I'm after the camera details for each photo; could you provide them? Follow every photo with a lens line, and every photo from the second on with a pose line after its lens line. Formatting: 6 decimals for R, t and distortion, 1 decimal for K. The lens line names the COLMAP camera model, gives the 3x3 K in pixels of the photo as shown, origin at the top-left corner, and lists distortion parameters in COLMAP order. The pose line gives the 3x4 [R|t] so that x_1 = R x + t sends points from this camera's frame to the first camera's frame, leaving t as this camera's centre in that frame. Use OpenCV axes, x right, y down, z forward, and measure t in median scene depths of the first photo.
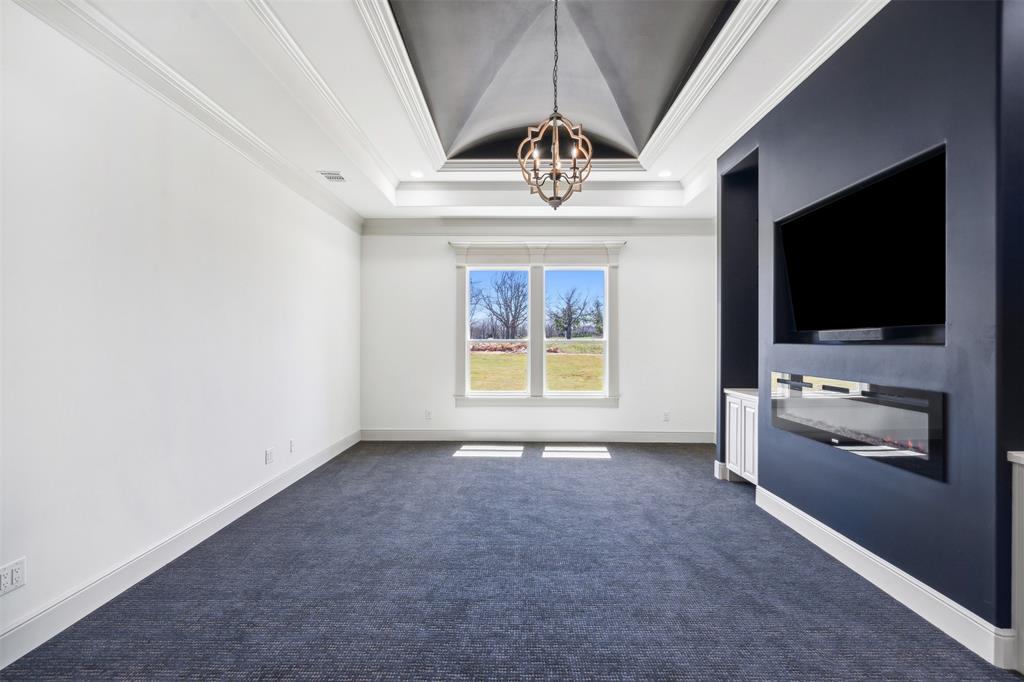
lens RADIAL K [[469.6, 0, 509.7], [0, 469.6, 340.5], [0, 0, 1]] dist [-0.002215, 0.000957]
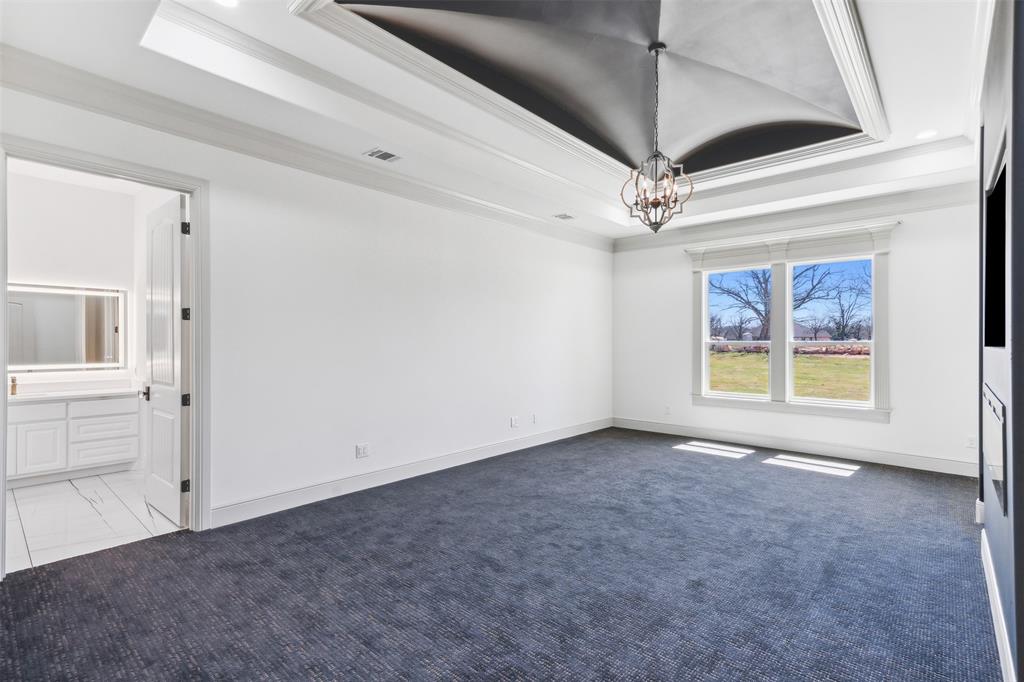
lens RADIAL K [[469.6, 0, 515.8], [0, 469.6, 342.2], [0, 0, 1]] dist [-0.002215, 0.000957]
pose [[0.757245, 0.000271, -0.653131, 0.312296], [0.000488, 0.999999, 0.000980, -0.001063], [0.653131, -0.001060, 0.757244, -0.067184]]
